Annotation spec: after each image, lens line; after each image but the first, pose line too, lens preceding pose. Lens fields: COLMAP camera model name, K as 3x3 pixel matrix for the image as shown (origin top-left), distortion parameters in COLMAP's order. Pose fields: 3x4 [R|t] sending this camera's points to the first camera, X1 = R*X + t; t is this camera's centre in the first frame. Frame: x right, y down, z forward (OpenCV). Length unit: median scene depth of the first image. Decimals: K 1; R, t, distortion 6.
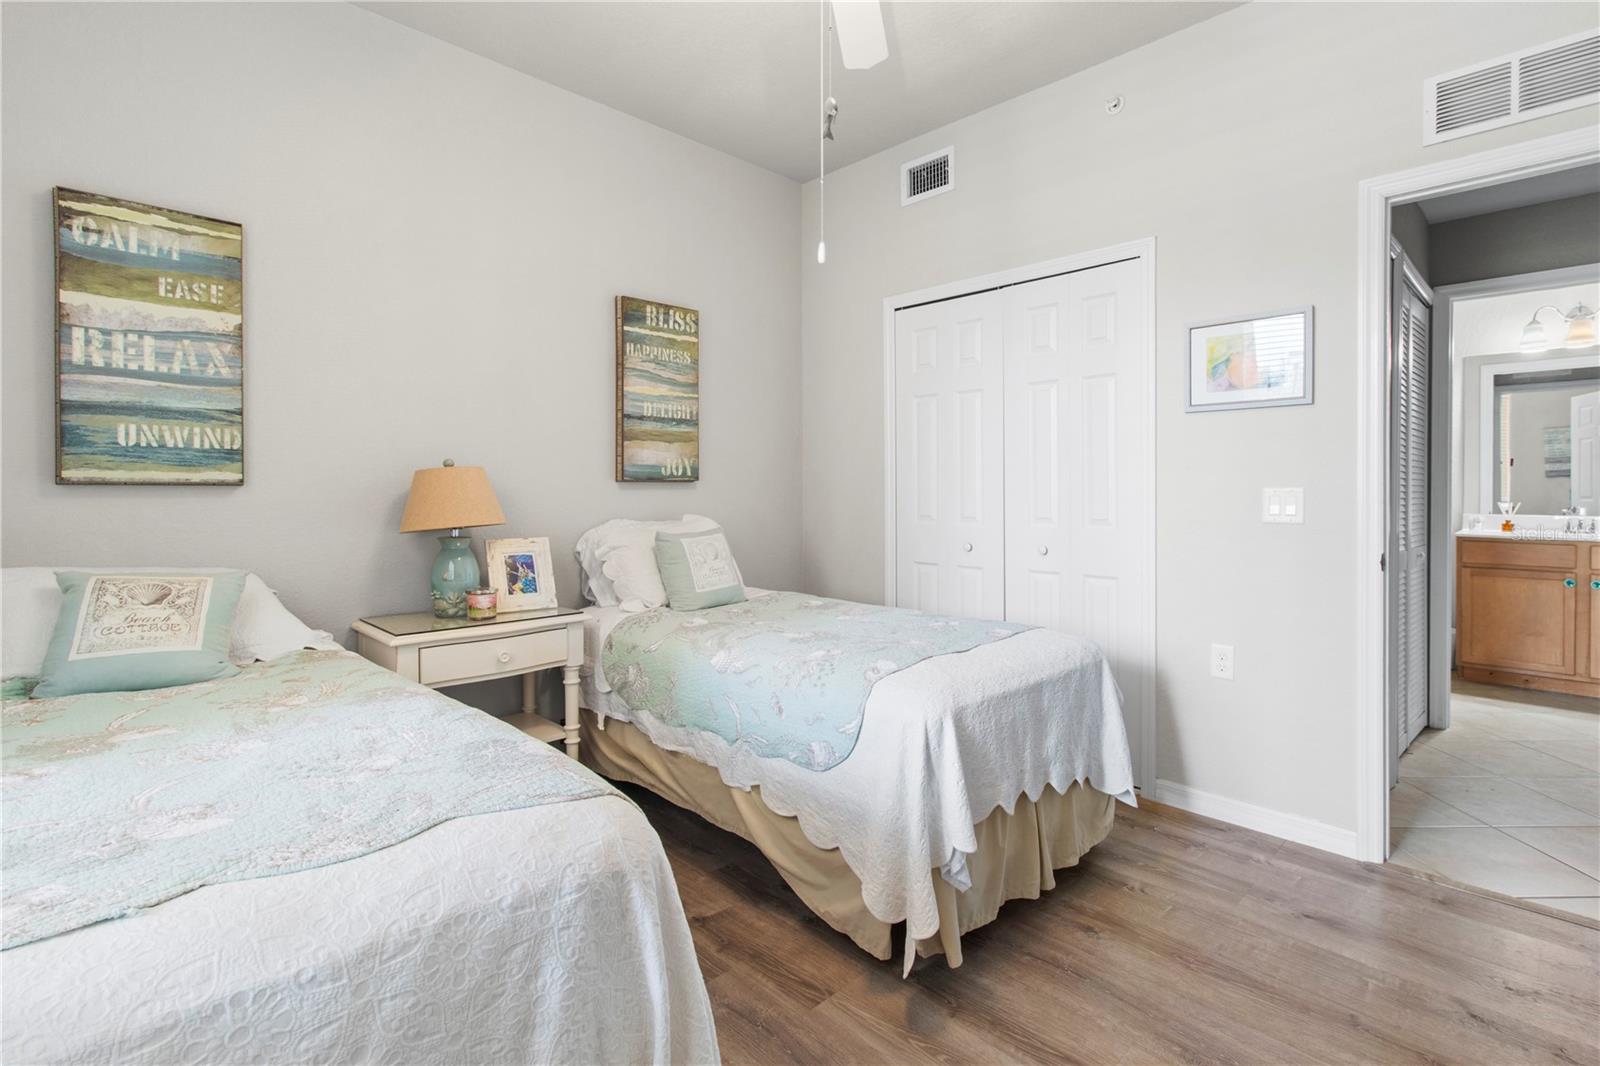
lens RADIAL K [[774.7, 0, 823.8], [0, 774.7, 490.9], [0, 0, 1]] dist [-0.001521, 0.000354]
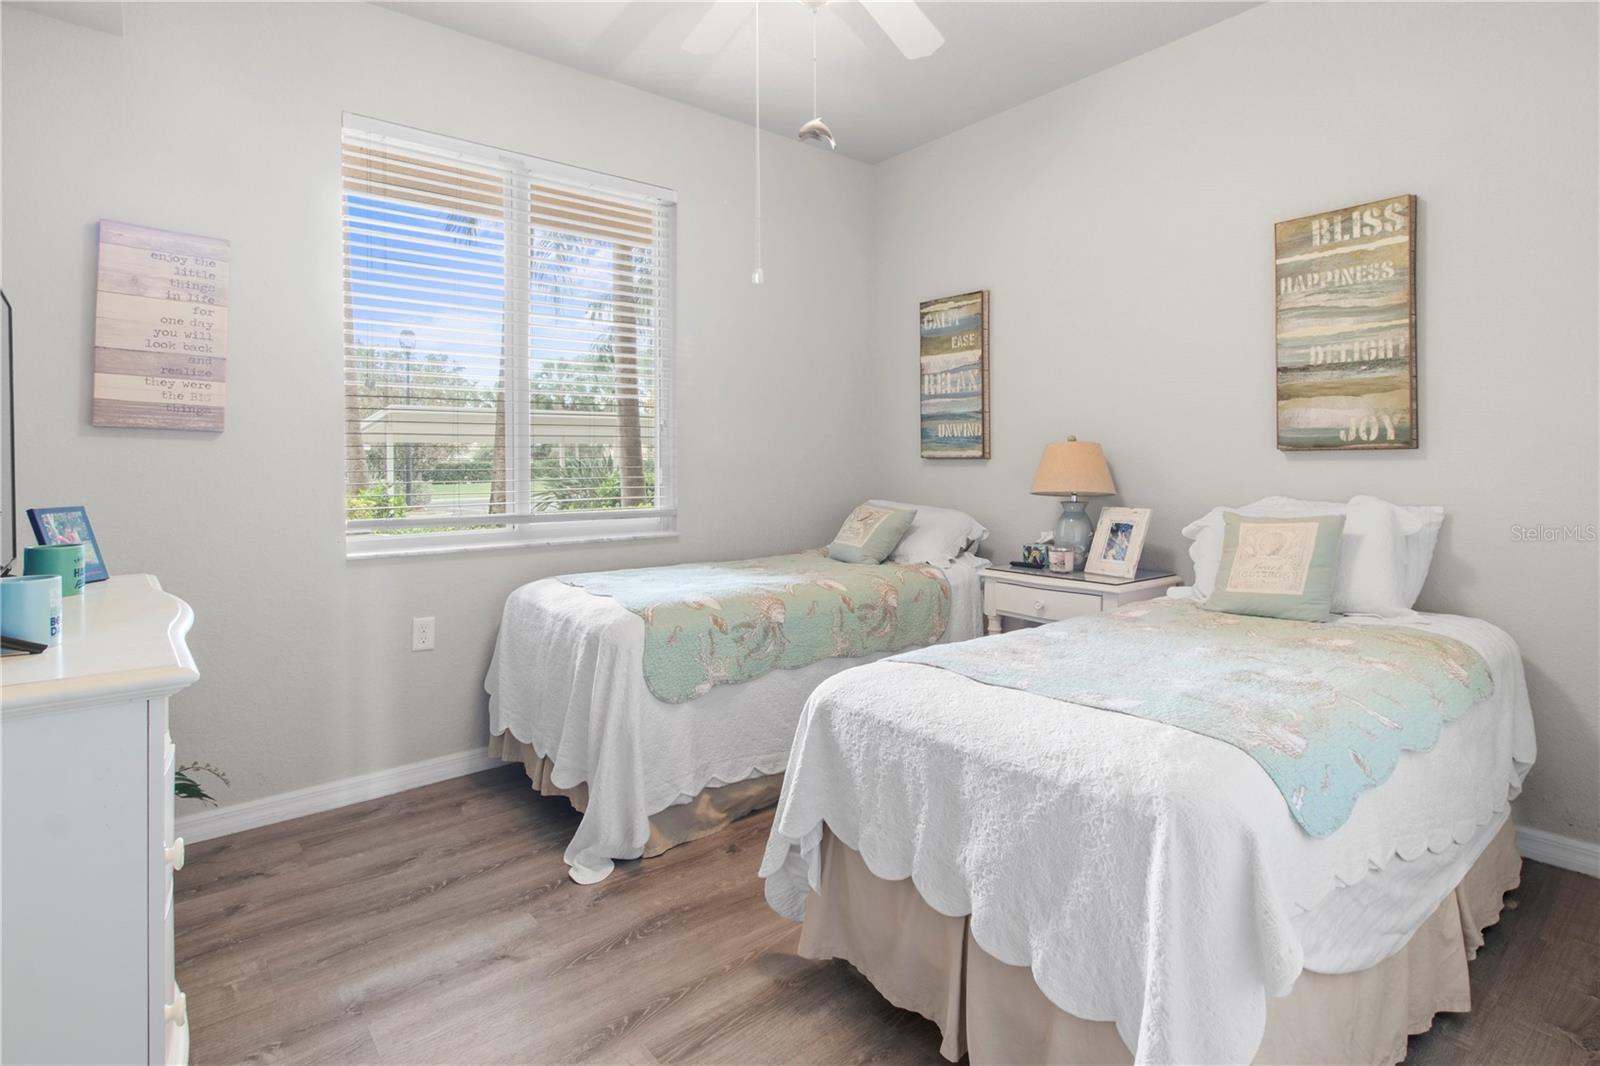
lens RADIAL K [[774.7, 0, 805.2], [0, 774.7, 464.3], [0, 0, 1]] dist [-0.001521, 0.000354]
pose [[-0.105811, 0.003827, -0.994379, 0.599621], [0.003516, 0.999988, 0.003475, -0.002209], [0.994380, -0.003129, -0.105823, 0.586458]]
